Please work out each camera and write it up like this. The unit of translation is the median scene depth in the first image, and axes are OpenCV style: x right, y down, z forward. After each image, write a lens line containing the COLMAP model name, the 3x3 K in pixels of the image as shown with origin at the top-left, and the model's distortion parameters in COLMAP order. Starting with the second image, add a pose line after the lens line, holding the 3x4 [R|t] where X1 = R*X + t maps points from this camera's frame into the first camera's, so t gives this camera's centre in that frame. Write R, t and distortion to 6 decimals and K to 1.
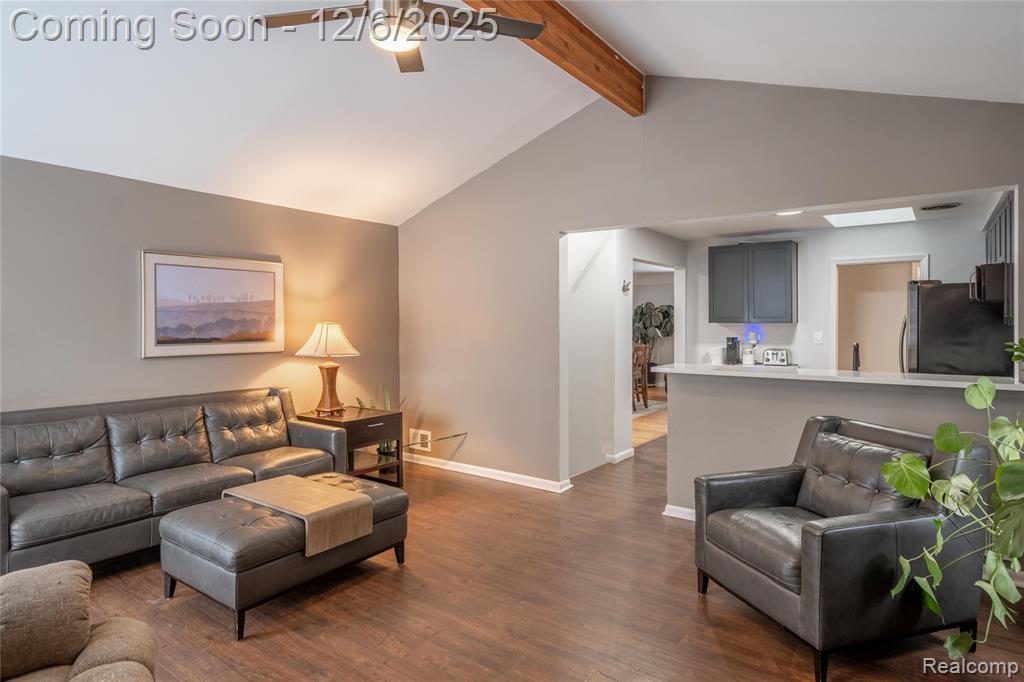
lens RADIAL K [[578.0, 0, 516.6], [0, 578.0, 313.4], [0, 0, 1]] dist [-0.001392, -0.000896]
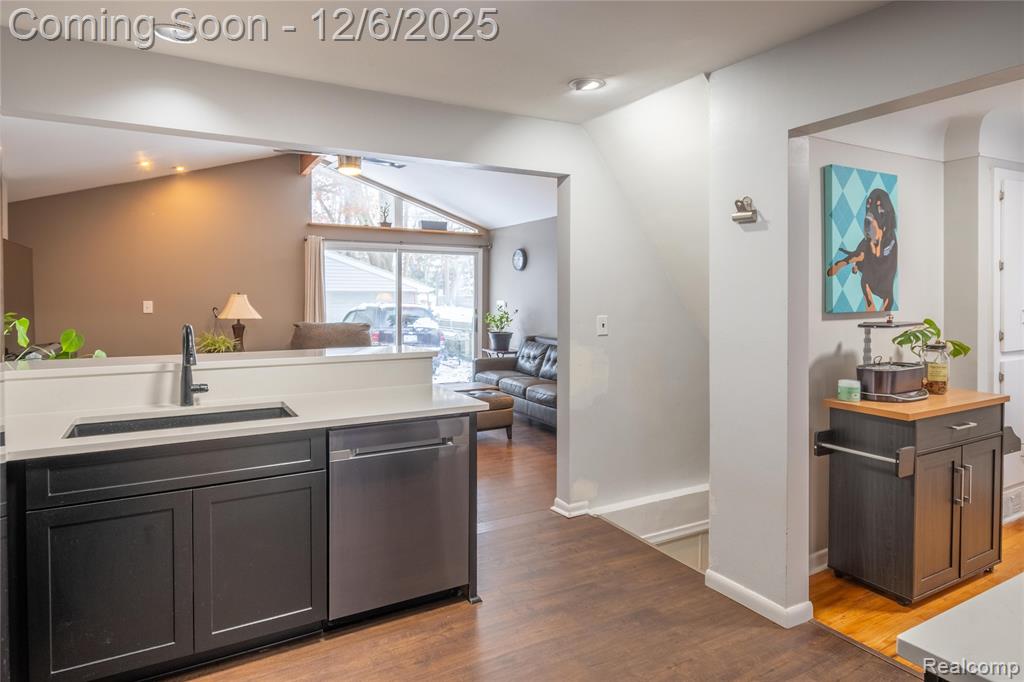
lens RADIAL K [[578.0, 0, 516.6], [0, 578.0, 313.4], [0, 0, 1]] dist [-0.001392, -0.000896]
pose [[-0.404348, 0.023857, -0.914294, 0.879283], [0.011752, 0.999713, 0.020888, 0.028171], [0.914530, -0.002299, -0.404512, 1.387113]]
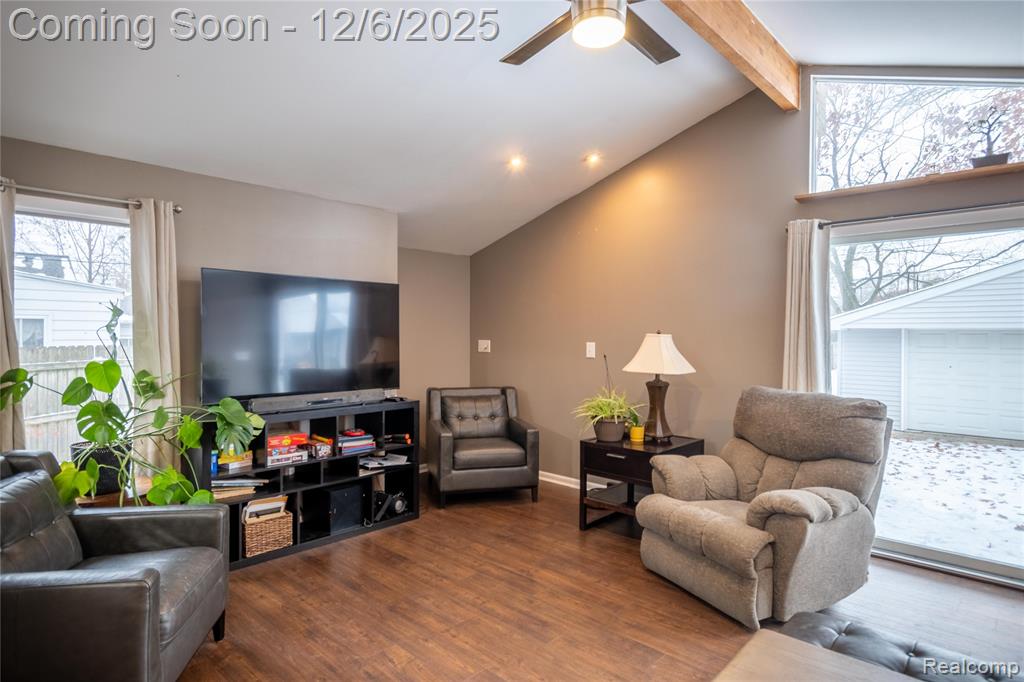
lens RADIAL K [[559.3, 0, 511.9], [0, 559.3, 336.5], [0, 0, 1]] dist [0.001212, 0.000583]
pose [[-0.992394, -0.007885, 0.122852, -0.081073], [-0.009263, 0.999900, -0.010651, 0.017647], [-0.122756, -0.011708, -0.992368, 1.050957]]
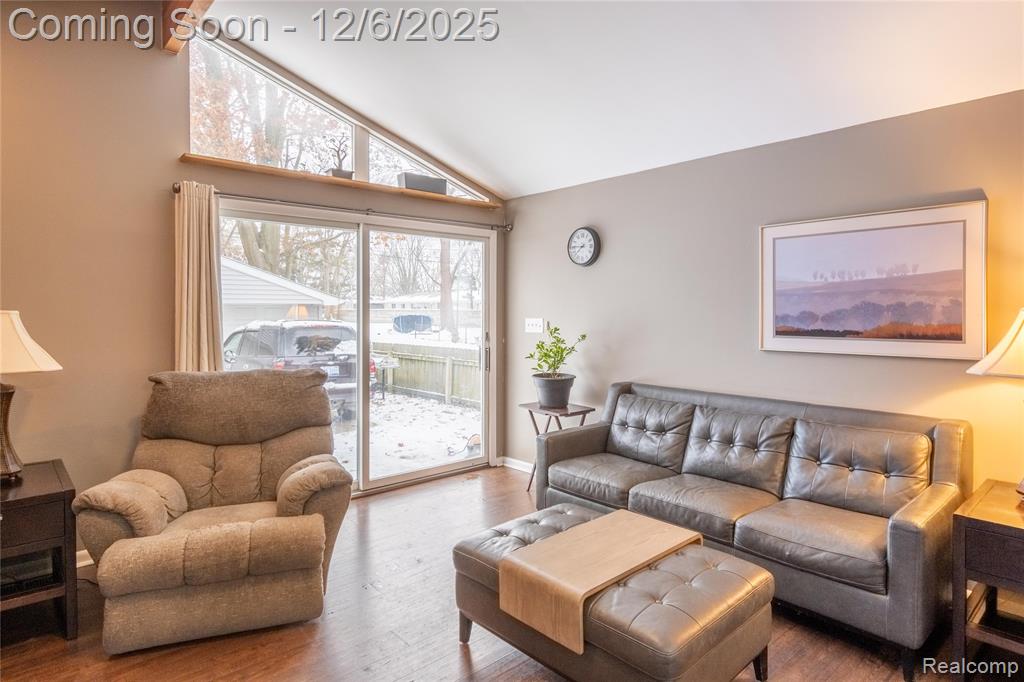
lens RADIAL K [[569.6, 0, 508.3], [0, 569.6, 321.2], [0, 0, 1]] dist [-0.016446, -0.000075]
pose [[-0.215152, 0.018421, -0.976407, 0.241707], [0.017454, 0.999735, 0.015015, 0.013231], [0.976425, -0.013812, -0.215416, 0.750269]]
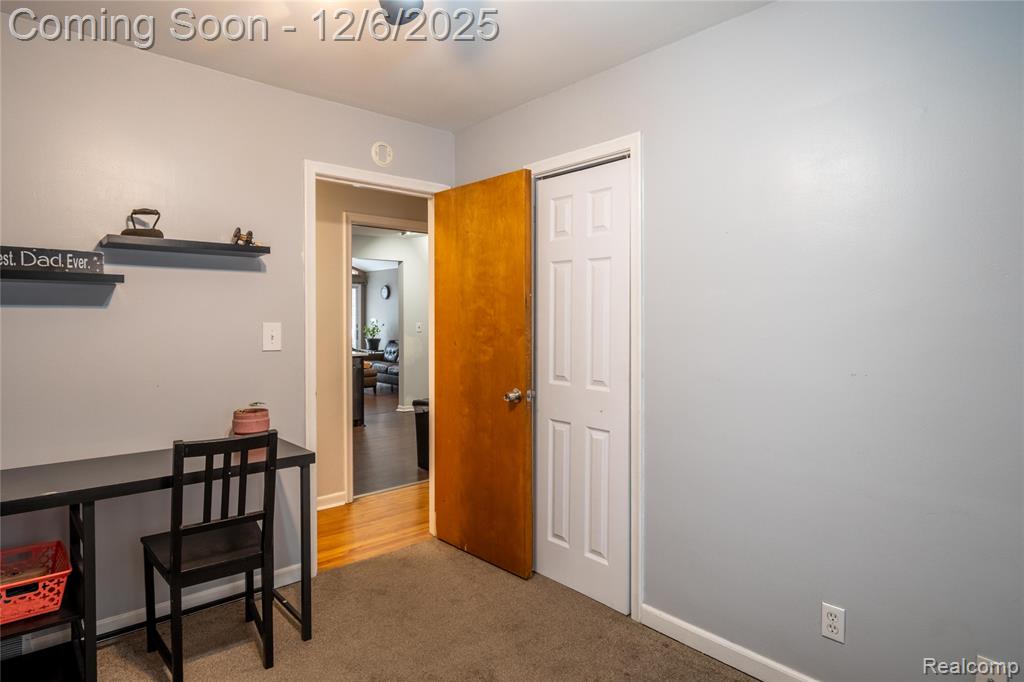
lens RADIAL K [[569.6, 0, 508.3], [0, 569.6, 321.2], [0, 0, 1]] dist [-0.016446, -0.000075]
pose [[-0.210590, 0.004012, -0.977566, 1.847656], [0.015548, 0.999879, 0.000755, 0.047622], [0.977451, -0.015041, -0.210627, 1.852746]]
